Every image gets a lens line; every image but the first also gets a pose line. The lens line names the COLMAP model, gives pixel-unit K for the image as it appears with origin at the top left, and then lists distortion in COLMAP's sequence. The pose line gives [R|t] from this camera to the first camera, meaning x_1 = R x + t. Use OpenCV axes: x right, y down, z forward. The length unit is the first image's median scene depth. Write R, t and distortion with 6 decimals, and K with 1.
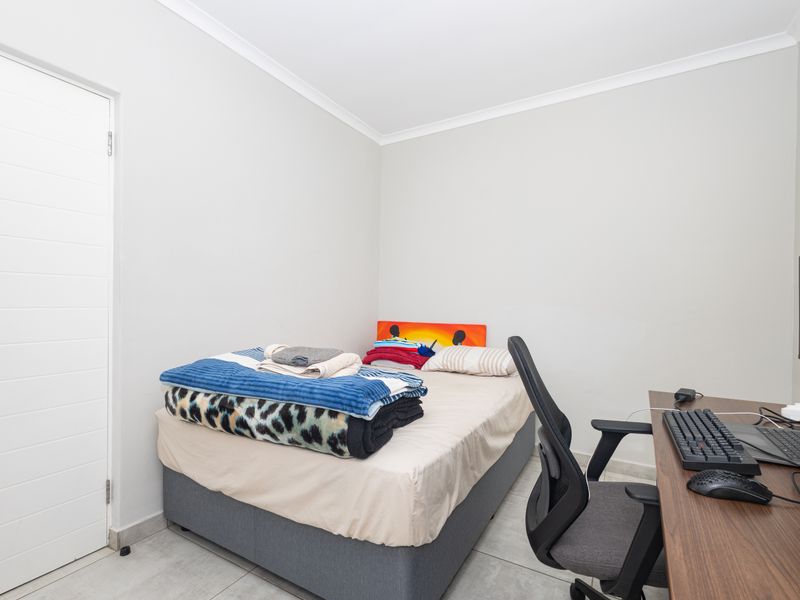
lens RADIAL K [[388.0, 0, 404.1], [0, 388.0, 302.4], [0, 0, 1]] dist [0.010547, -0.000245]
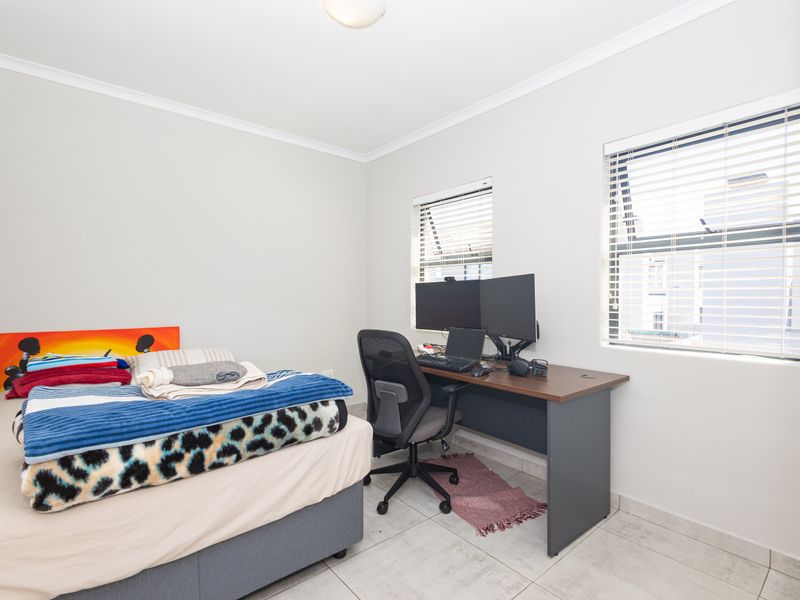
lens RADIAL K [[388.0, 0, 397.2], [0, 388.0, 299.1], [0, 0, 1]] dist [0.010547, -0.000245]
pose [[0.352484, -0.012528, 0.935734, -1.088555], [-0.003421, 0.999886, 0.014676, -0.057721], [-0.935812, -0.008374, 0.352401, 0.296939]]
